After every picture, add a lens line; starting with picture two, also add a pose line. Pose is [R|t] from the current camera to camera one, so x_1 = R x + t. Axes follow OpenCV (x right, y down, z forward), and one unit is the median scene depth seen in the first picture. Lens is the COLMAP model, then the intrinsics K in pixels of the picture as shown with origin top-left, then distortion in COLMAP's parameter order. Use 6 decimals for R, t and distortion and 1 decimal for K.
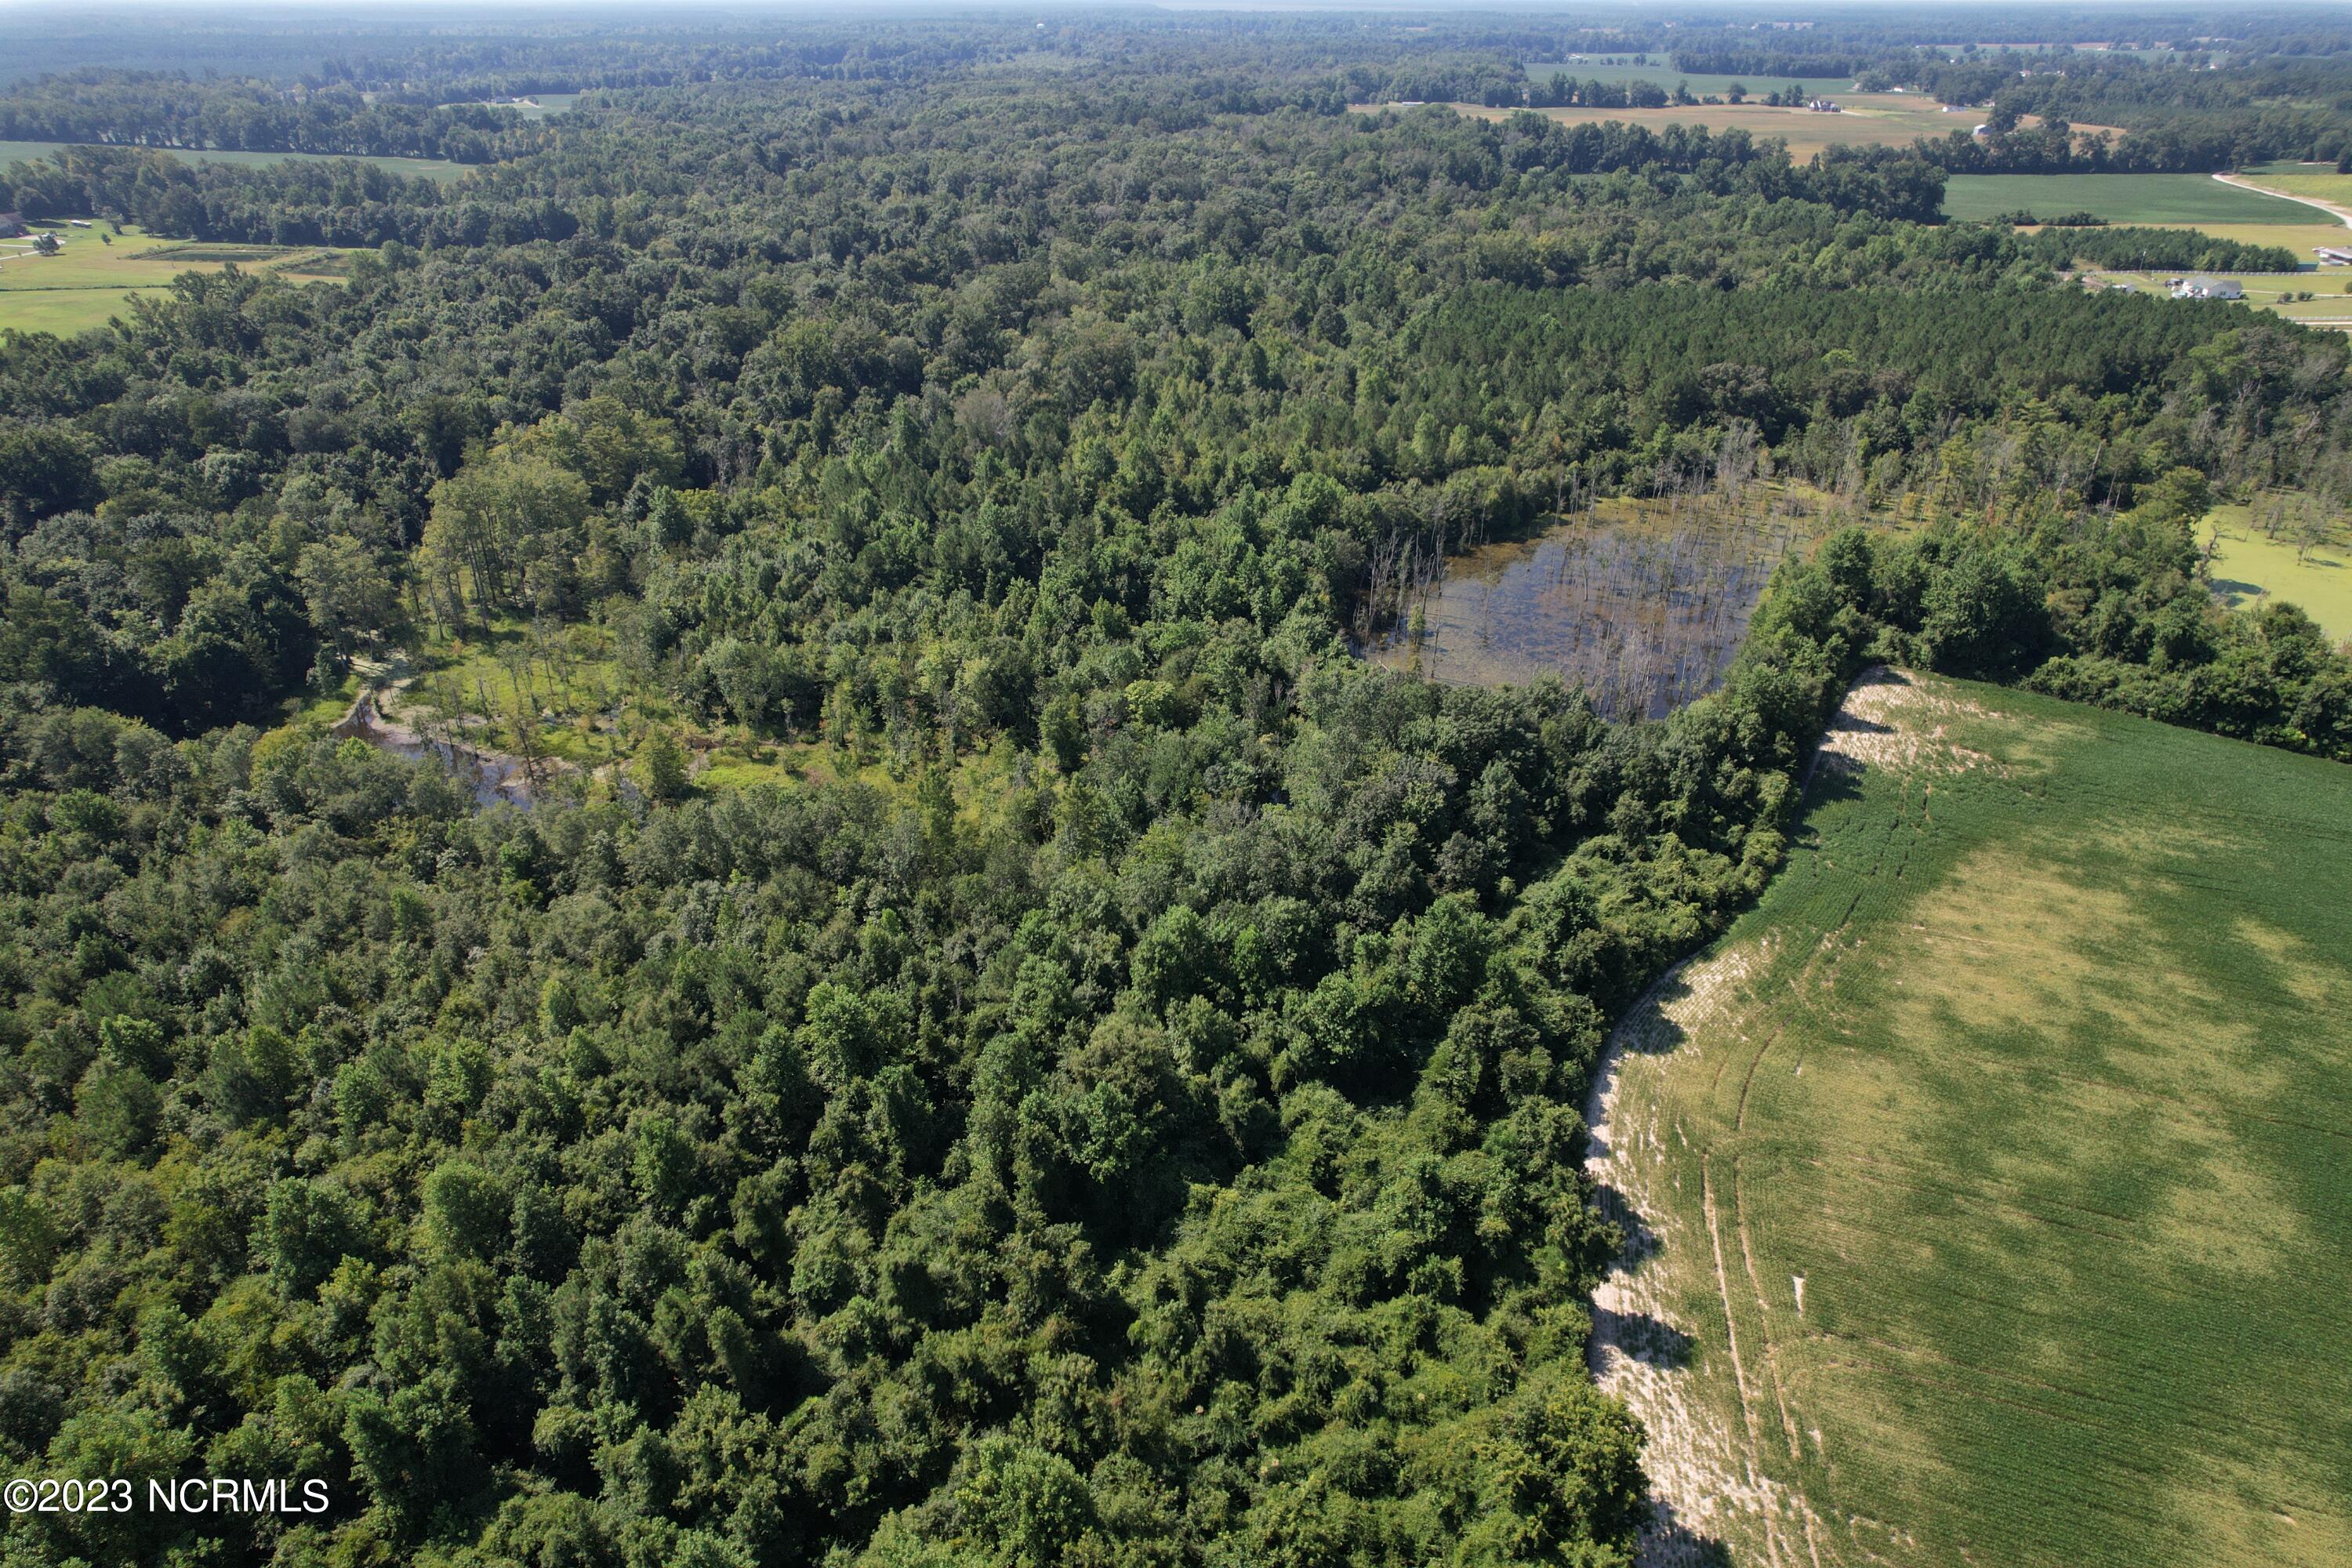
lens RADIAL K [[1506.3, 0, 1179.2], [0, 1506.3, 792.9], [0, 0, 1]] dist [-0.075537, 0.068704]
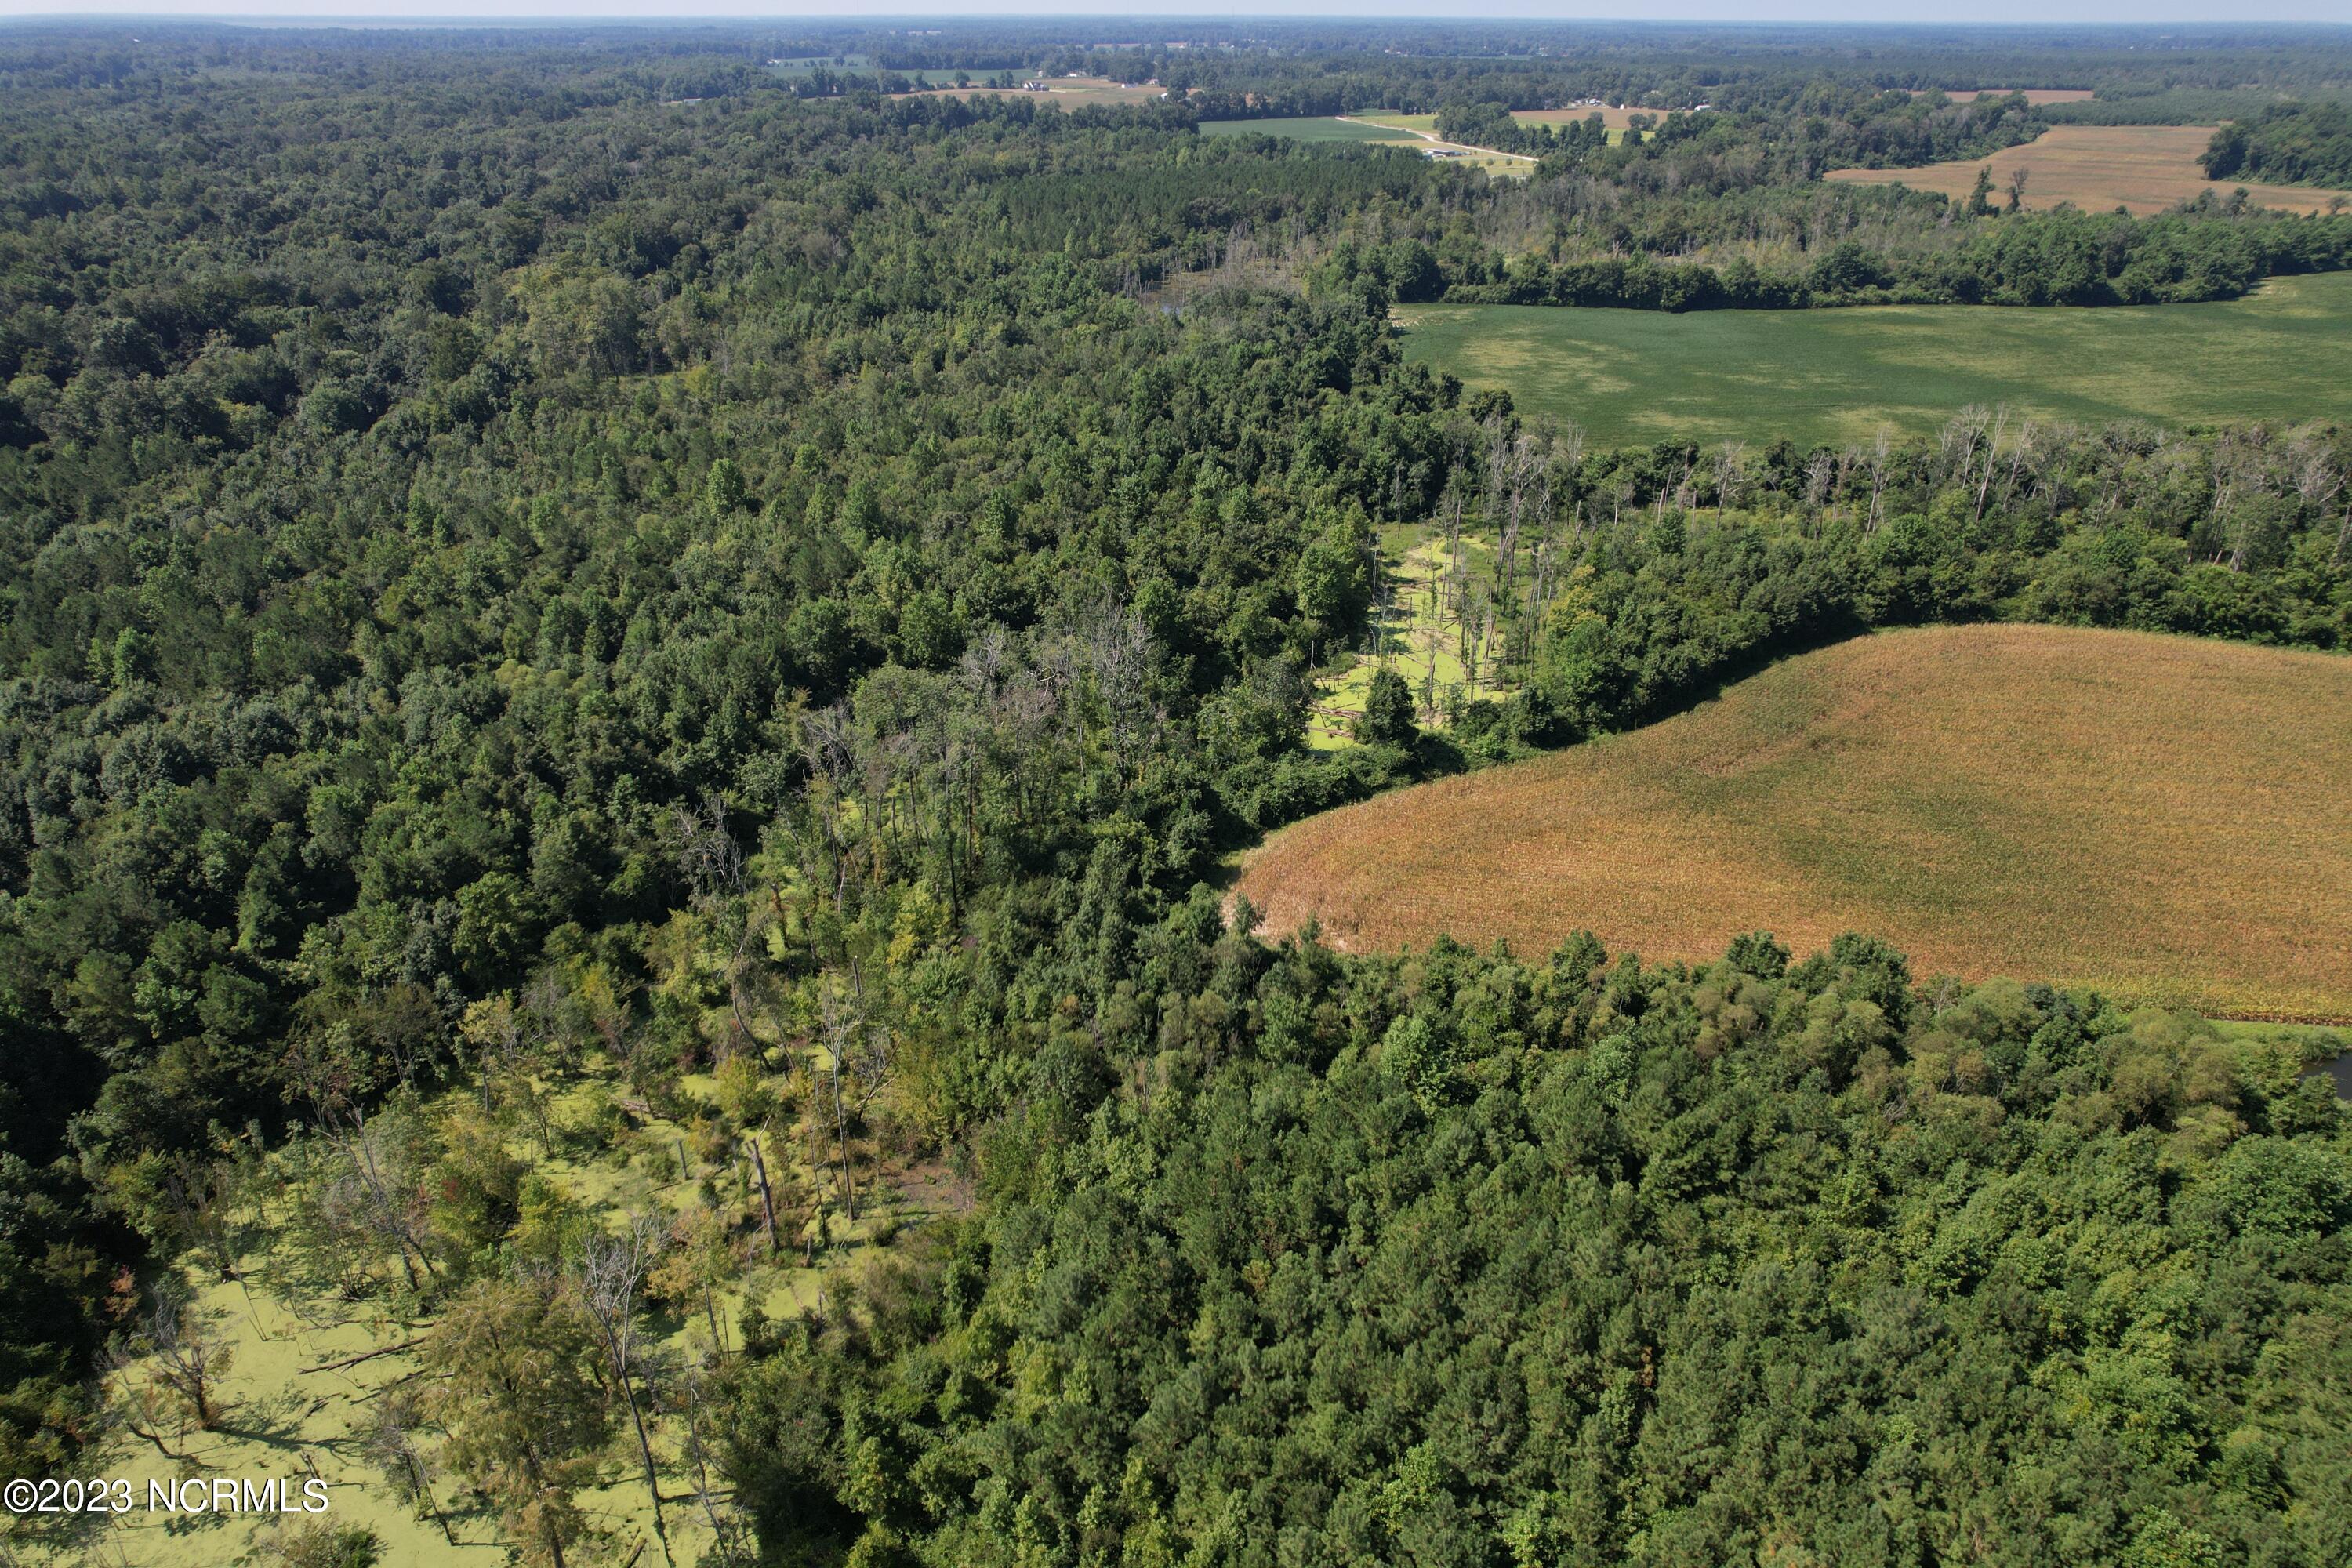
lens RADIAL K [[1510.1, 0, 1176.0], [0, 1510.1, 784.0], [0, 0, 1]] dist [-0.087979, 0.085197]
pose [[0.864189, -0.232578, 0.446190, -0.276072], [0.239045, 0.970071, 0.042667, 0.133635], [-0.442759, 0.069787, 0.893921, -0.214580]]
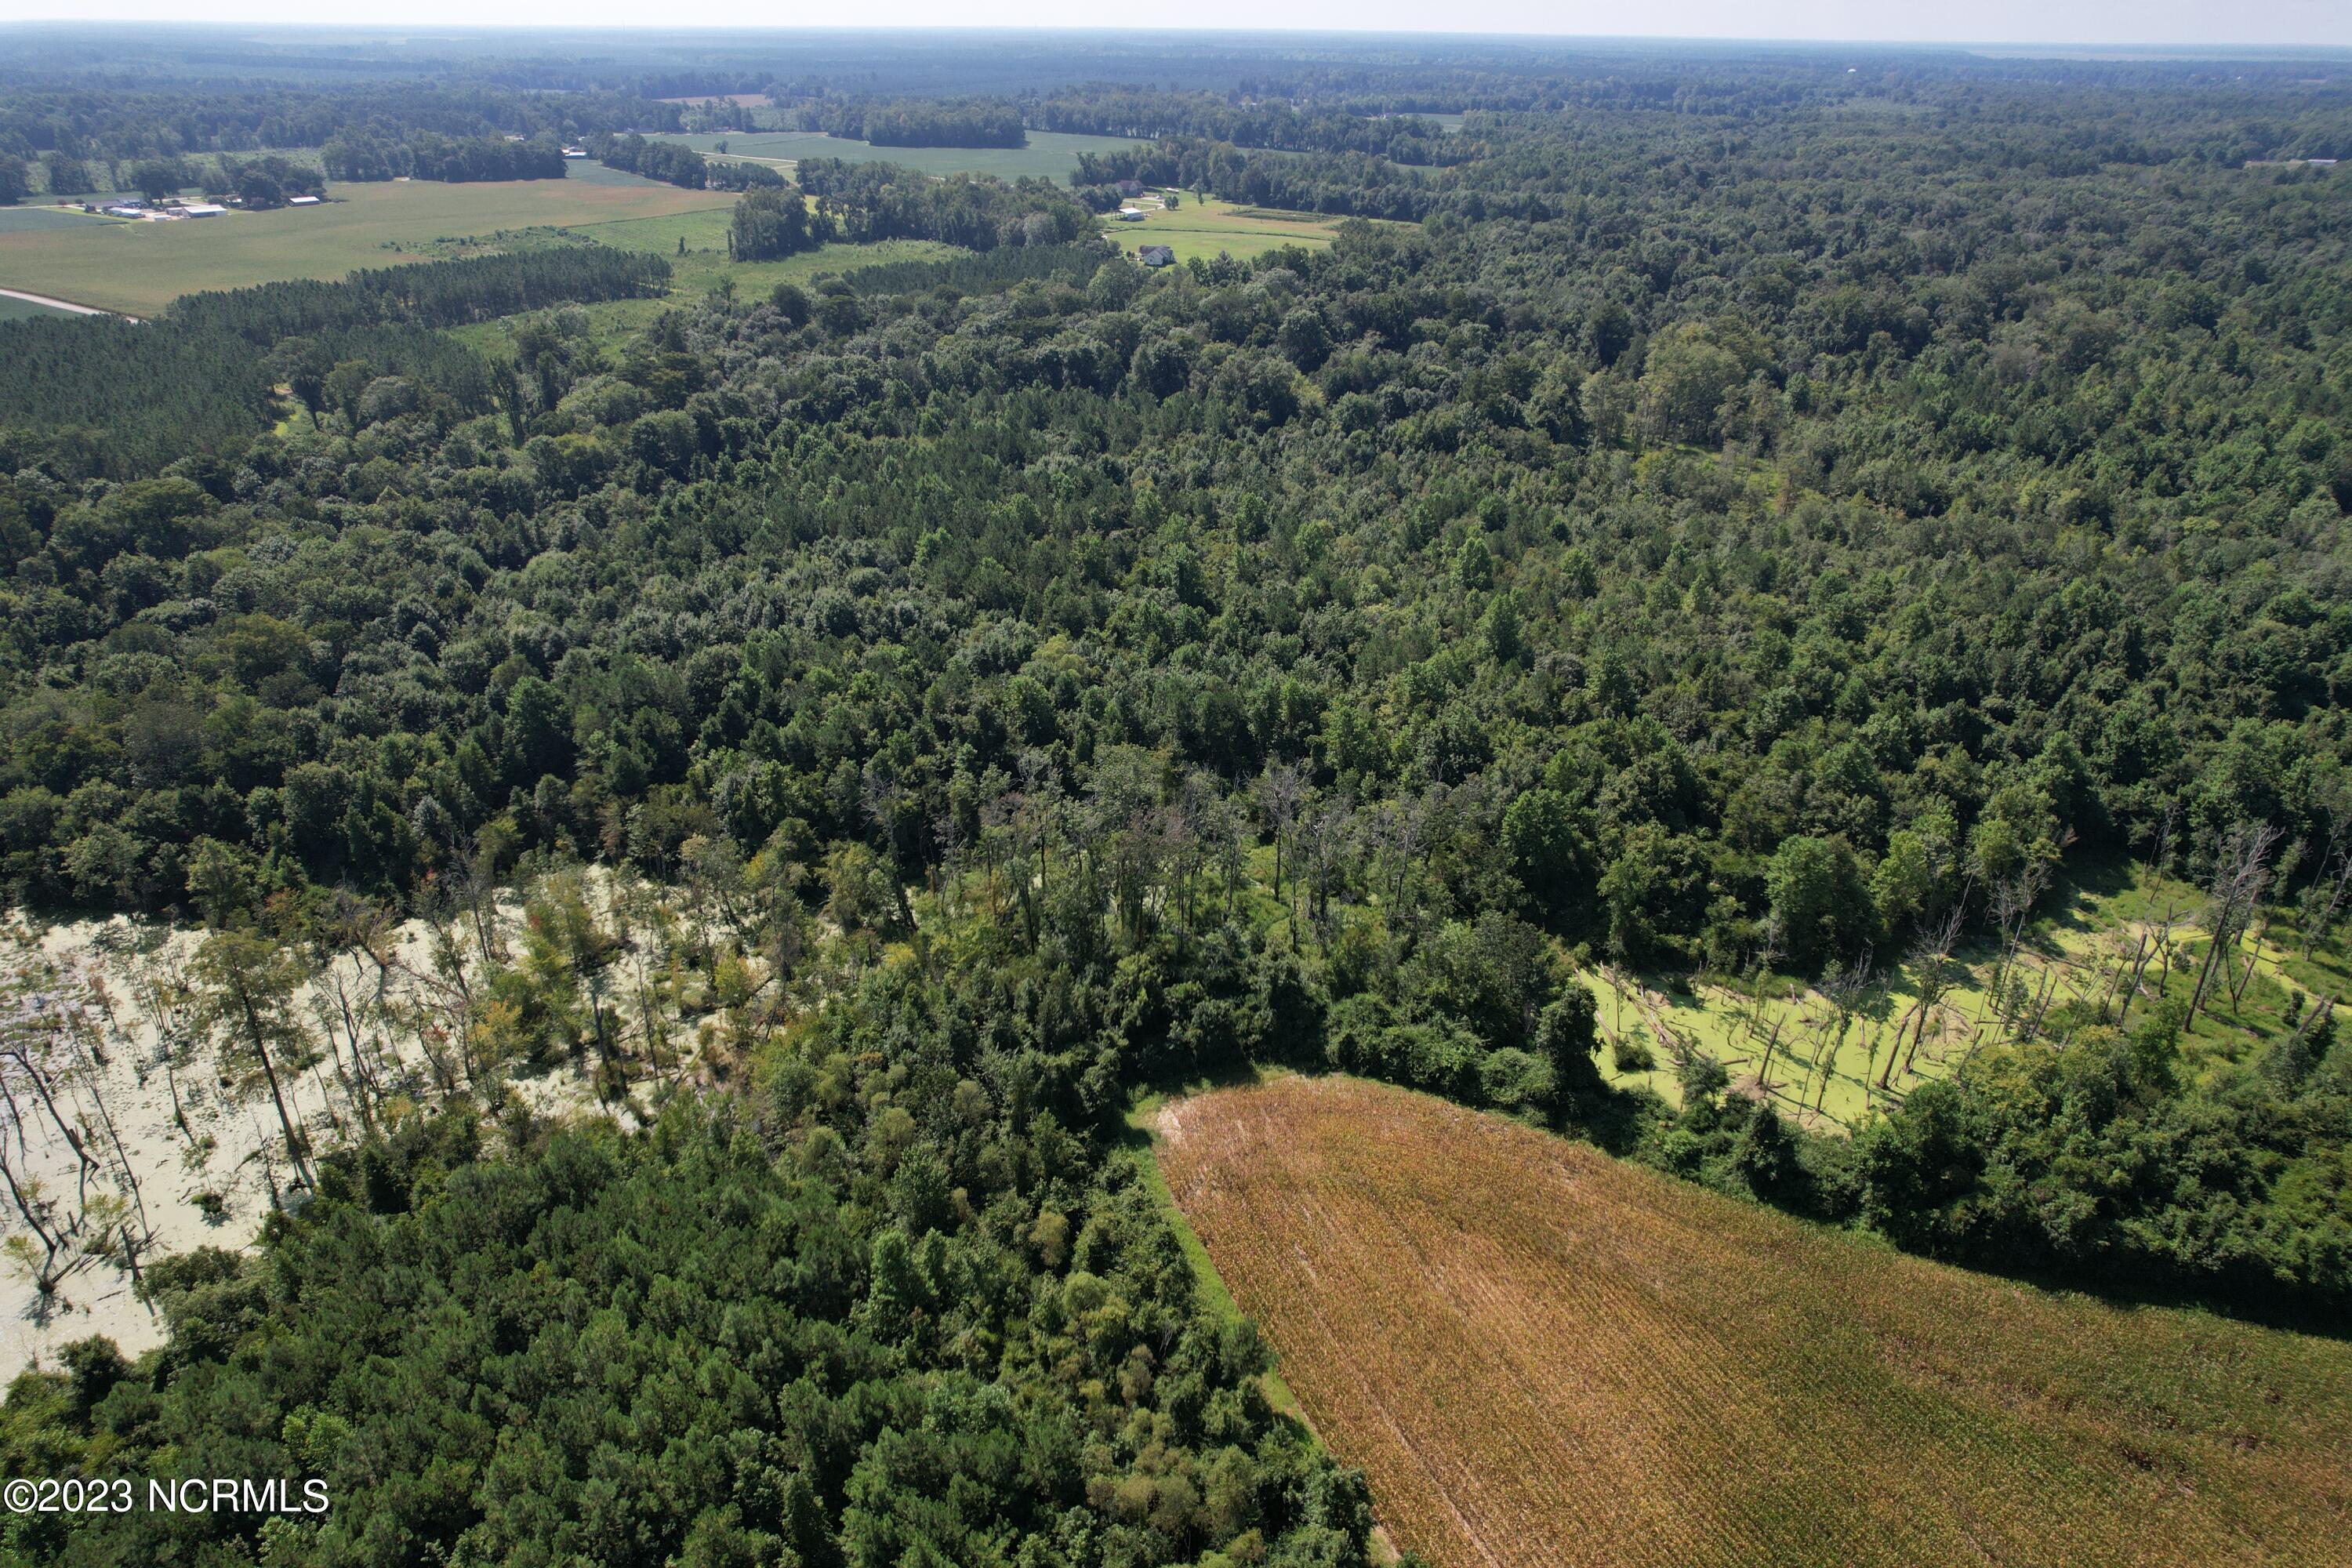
lens RADIAL K [[1506.3, 0, 1179.2], [0, 1506.3, 792.9], [0, 0, 1]] dist [-0.075537, 0.068704]
pose [[0.899640, 0.208948, -0.383390, -0.097191], [-0.216639, 0.975968, 0.023549, 0.116115], [0.379097, 0.061871, 0.923286, -0.218323]]
